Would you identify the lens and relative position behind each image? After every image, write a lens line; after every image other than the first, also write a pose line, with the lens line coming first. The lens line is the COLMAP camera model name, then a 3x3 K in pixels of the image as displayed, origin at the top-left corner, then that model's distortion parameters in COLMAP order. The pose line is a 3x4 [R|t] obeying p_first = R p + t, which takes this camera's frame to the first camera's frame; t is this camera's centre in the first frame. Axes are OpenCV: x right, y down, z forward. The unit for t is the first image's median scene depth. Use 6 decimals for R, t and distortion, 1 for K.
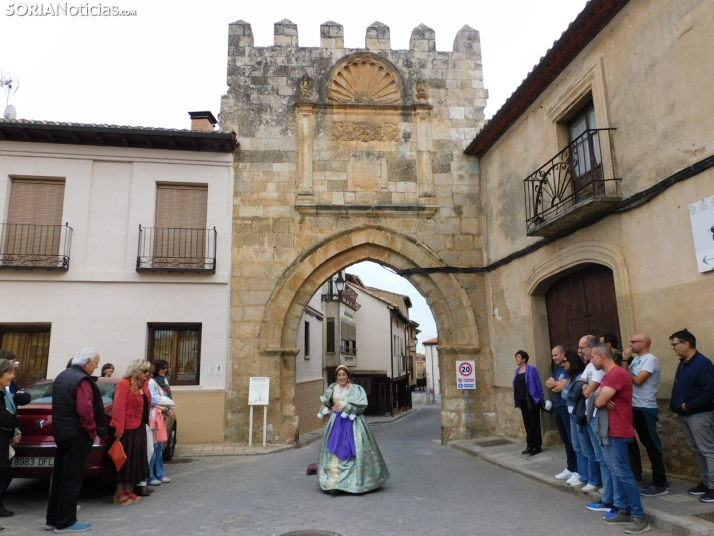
lens RADIAL K [[512.6, 0, 364.1], [0, 512.6, 272.0], [0, 0, 1]] dist [0.010185, -0.006148]
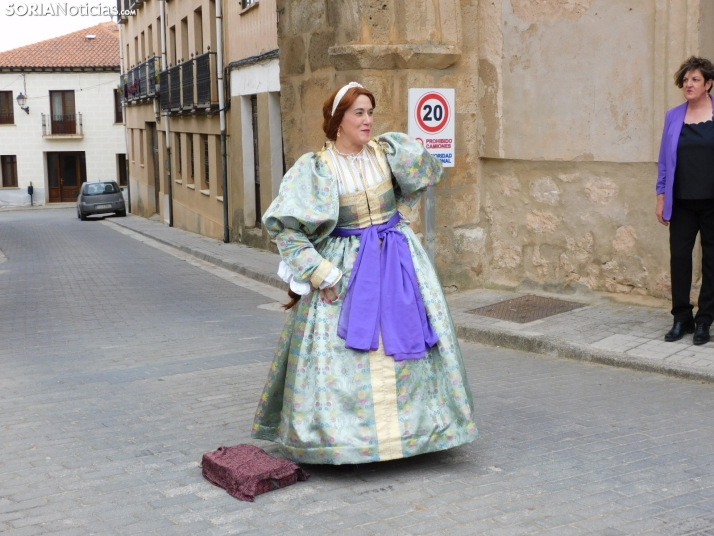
lens RADIAL K [[1110.9, 0, 340.2], [0, 1110.9, 265.9], [0, 0, 1]] dist [0.004901, 0.000000]
pose [[0.867533, -0.063721, 0.493282, -0.237857], [-0.091052, 0.954654, 0.283452, 0.080024], [-0.488975, -0.290818, 0.822392, 0.376497]]
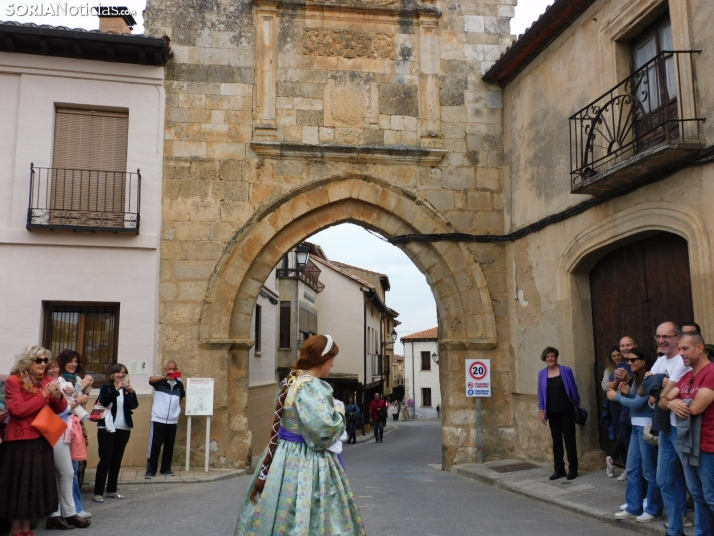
lens RADIAL K [[696.0, 0, 363.8], [0, 696.0, 272.8], [0, 0, 1]] dist [0.008505, 0.000000]
pose [[0.997630, 0.020852, 0.065567, -0.038352], [-0.023648, 0.998831, 0.042160, 0.007806], [-0.064611, -0.043611, 0.996957, 0.002438]]
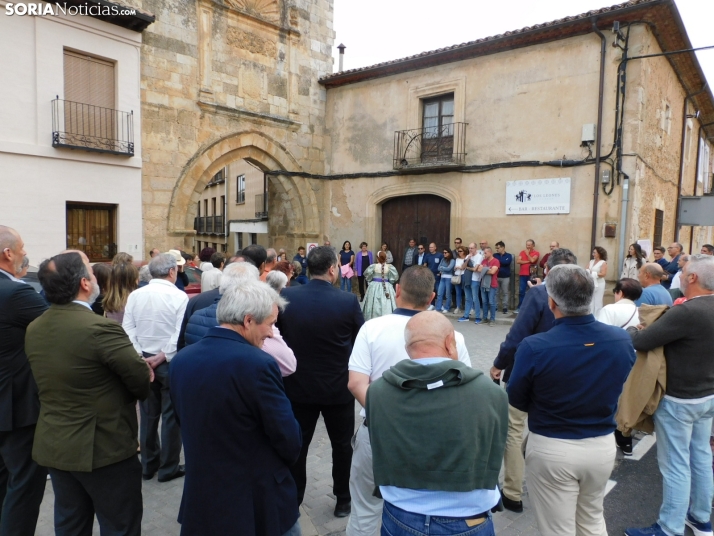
lens RADIAL K [[512.6, 0, 357.2], [0, 512.6, 271.1], [0, 0, 1]] dist [0.010185, -0.006148]
pose [[0.745430, -0.020452, 0.666270, -0.648027], [-0.154171, 0.967138, 0.202176, -0.055470], [-0.648510, -0.253428, 0.717781, -0.103771]]
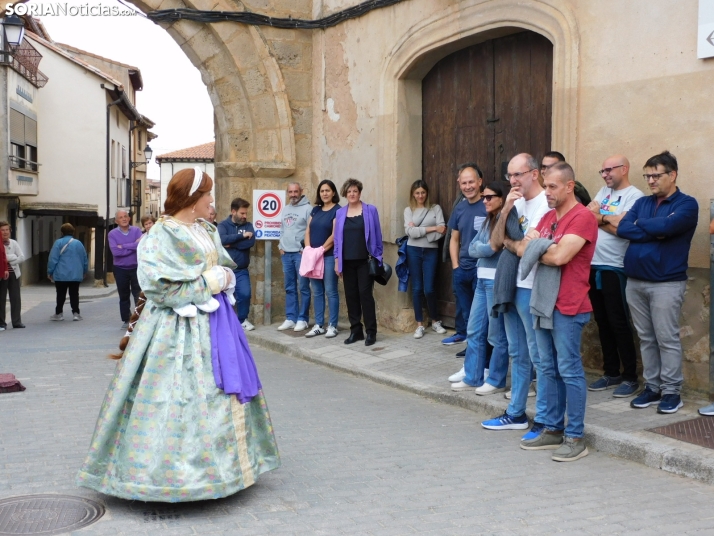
lens RADIAL K [[912.6, 0, 359.1], [0, 912.6, 270.8], [0, 0, 1]] dist [-0.006166, 0.000000]
pose [[0.941691, 0.007607, 0.336392, -0.044108], [-0.092848, 0.966804, 0.238052, 0.012863], [-0.323414, -0.255405, 0.911137, 0.043786]]
